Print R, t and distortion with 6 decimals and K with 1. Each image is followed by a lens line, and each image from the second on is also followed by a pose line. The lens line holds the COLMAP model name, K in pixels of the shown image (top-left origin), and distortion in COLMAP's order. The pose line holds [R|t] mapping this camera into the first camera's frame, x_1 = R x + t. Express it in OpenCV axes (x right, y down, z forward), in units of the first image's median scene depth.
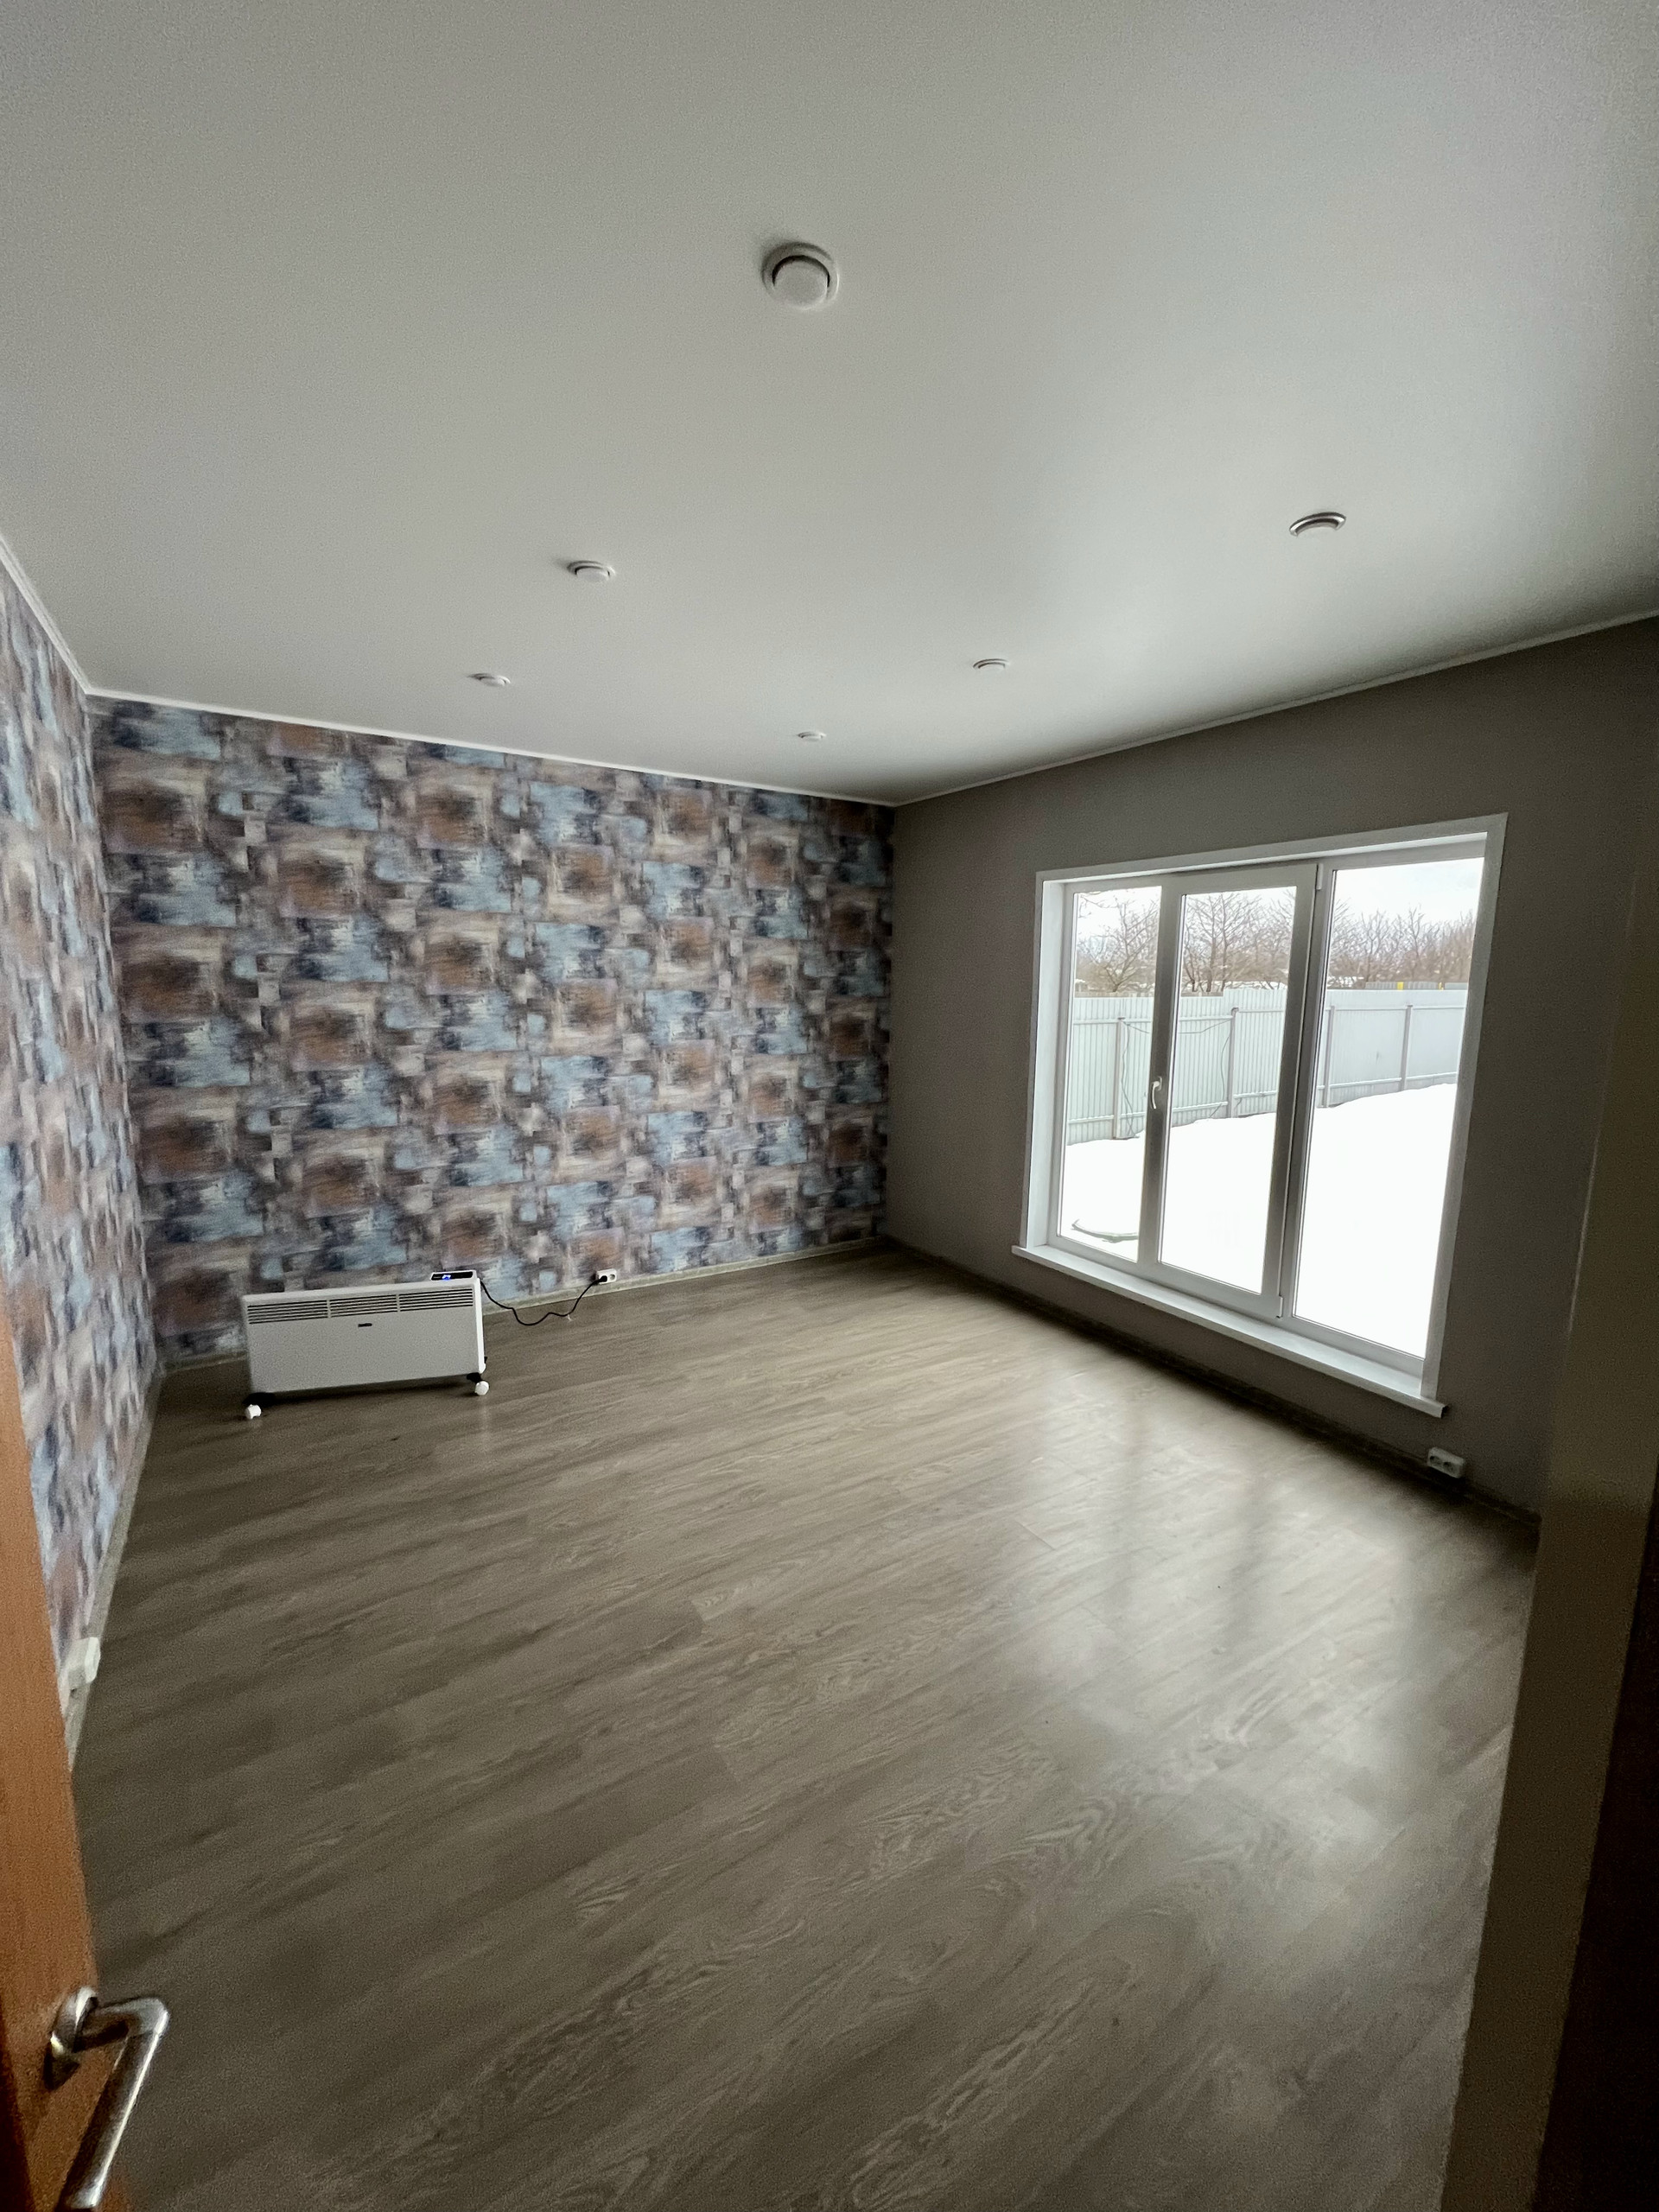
lens RADIAL K [[893.6, 0, 828.5], [0, 893.6, 1096.3], [0, 0, 1]] dist [-0.010422, 0.000656]
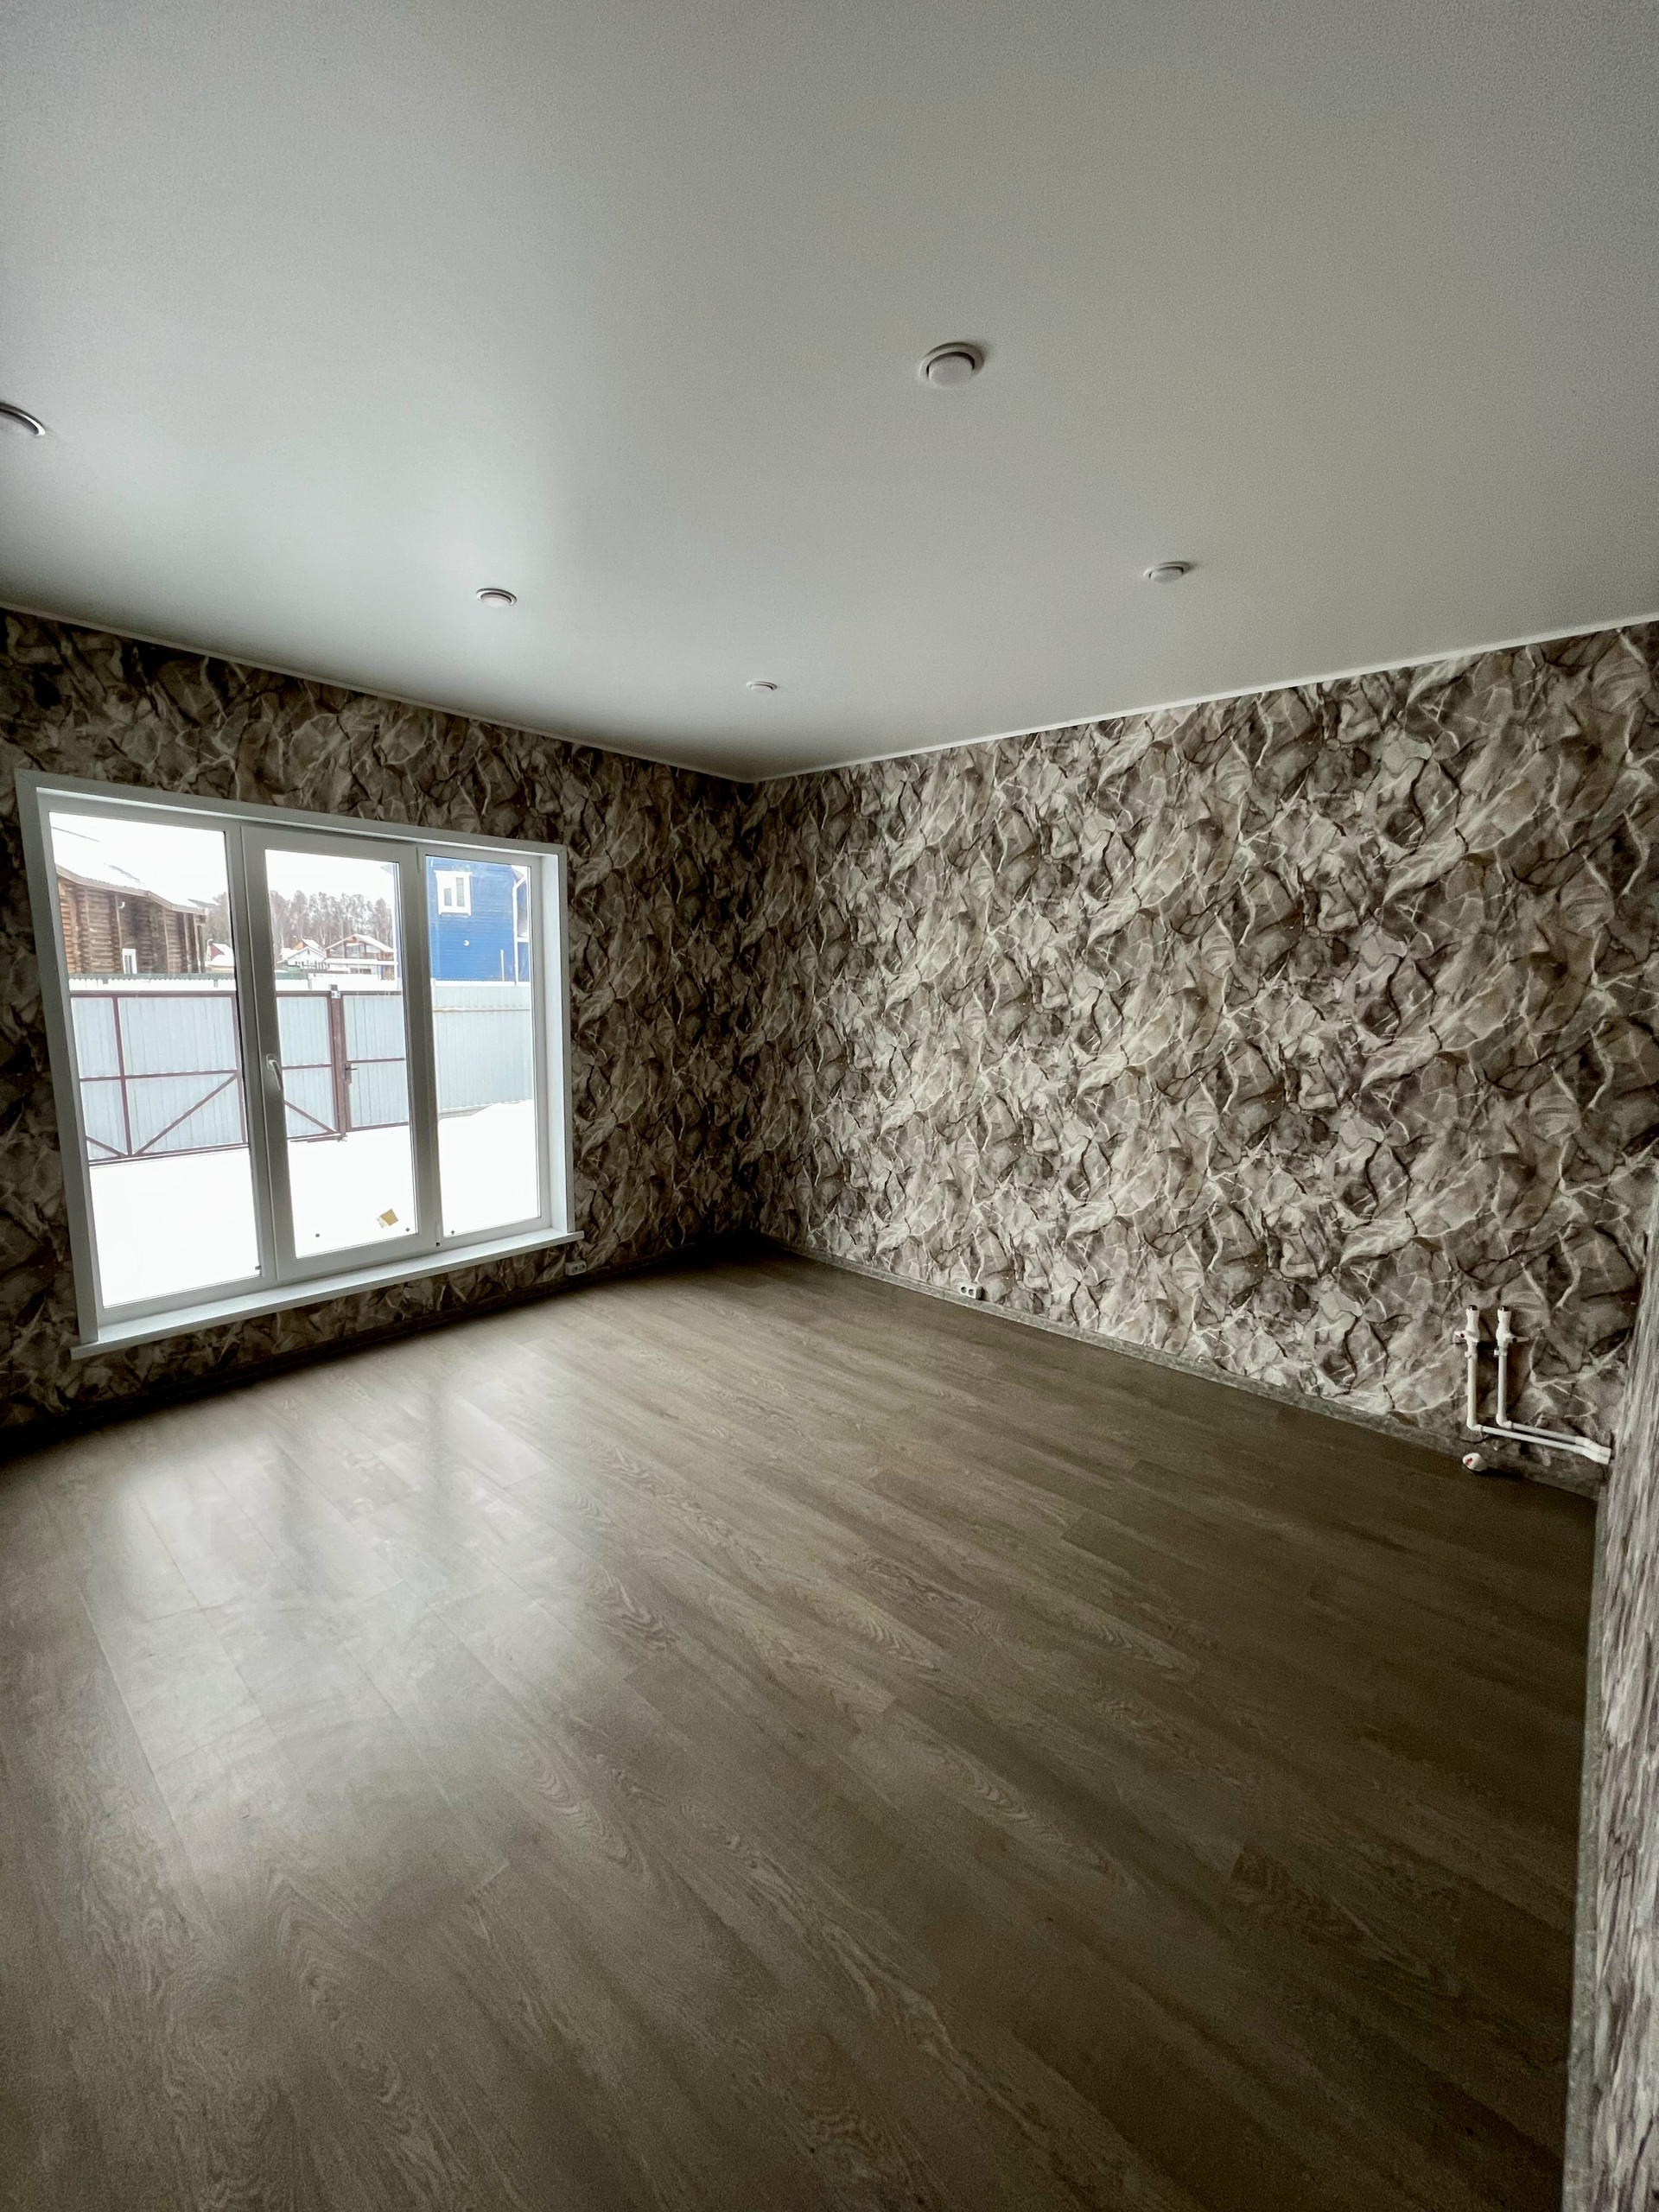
lens RADIAL K [[893.6, 0, 822.5], [0, 893.6, 1109.2], [0, 0, 1]] dist [-0.010422, 0.000656]
pose [[-0.266208, -0.171990, 0.948448, -0.625590], [0.106668, 0.972653, 0.206318, -0.093891], [-0.957995, 0.156093, -0.240582, 0.720748]]
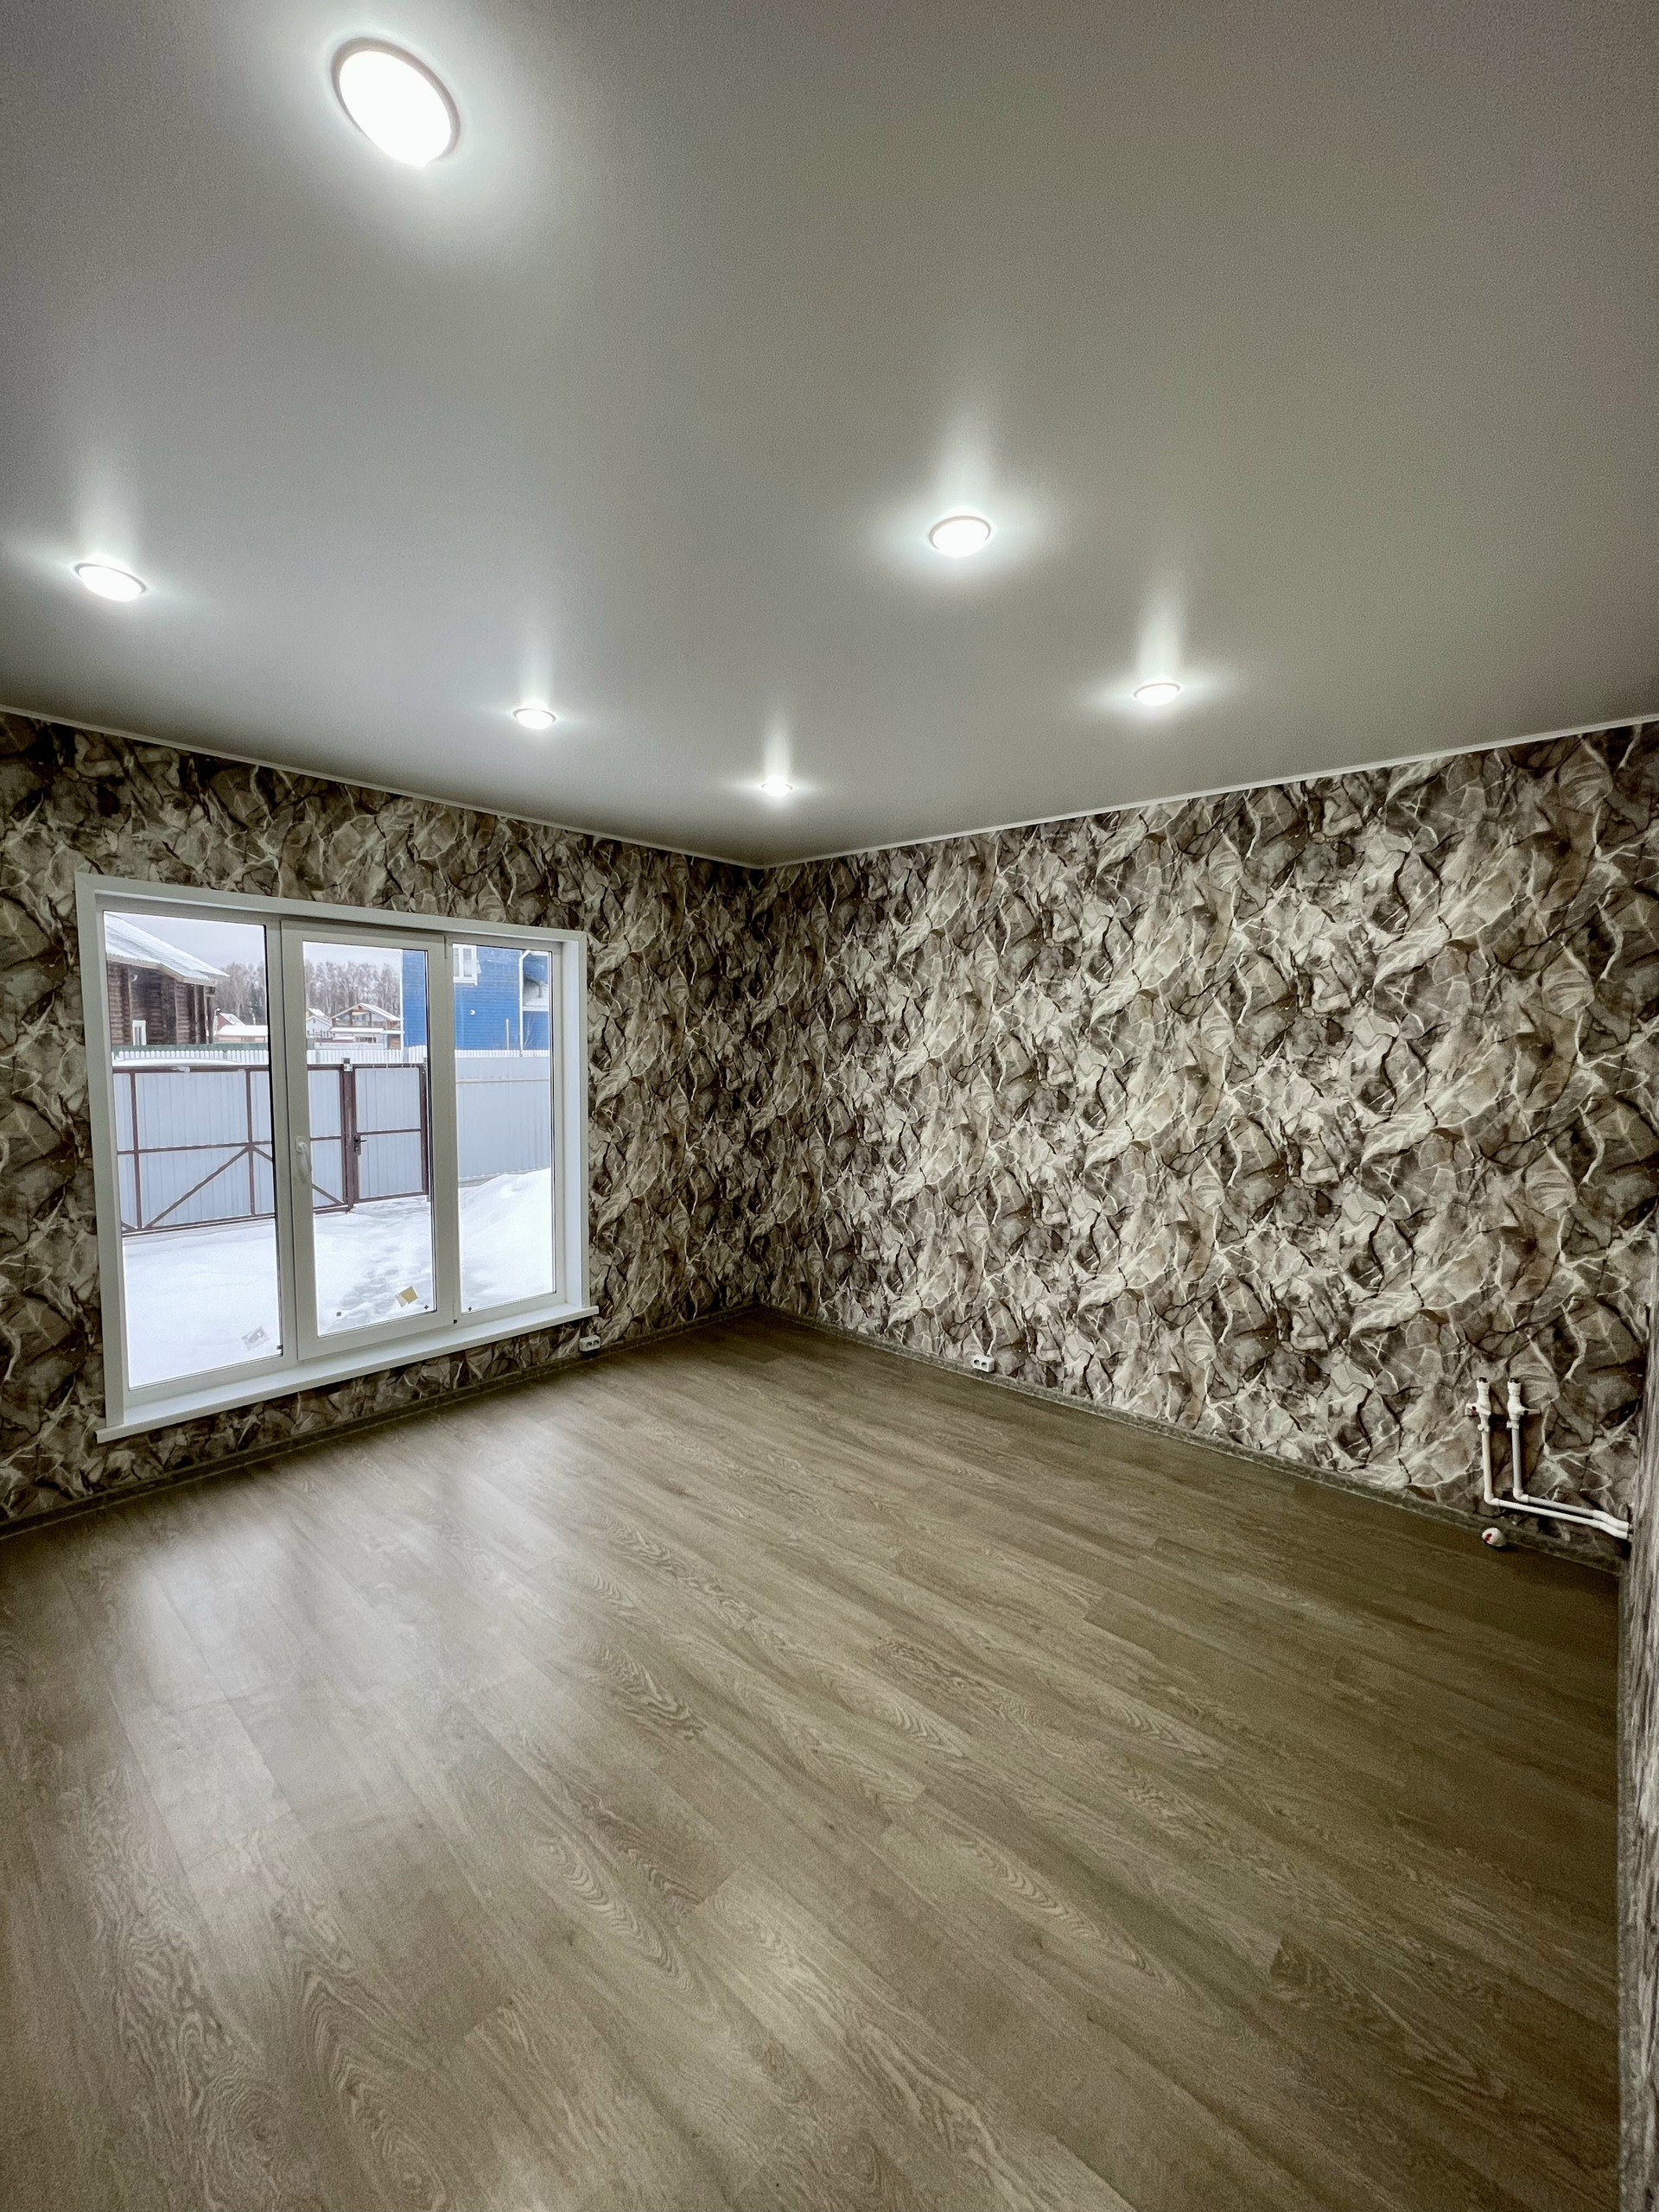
lens RADIAL K [[893.6, 0, 822.4], [0, 893.6, 1106.4], [0, 0, 1]] dist [-0.010422, 0.000656]
pose [[-0.266354, -0.099183, 0.958759, -0.643338], [0.114412, 0.984406, 0.133621, -0.113569], [-0.957061, 0.145284, -0.250853, 0.737331]]
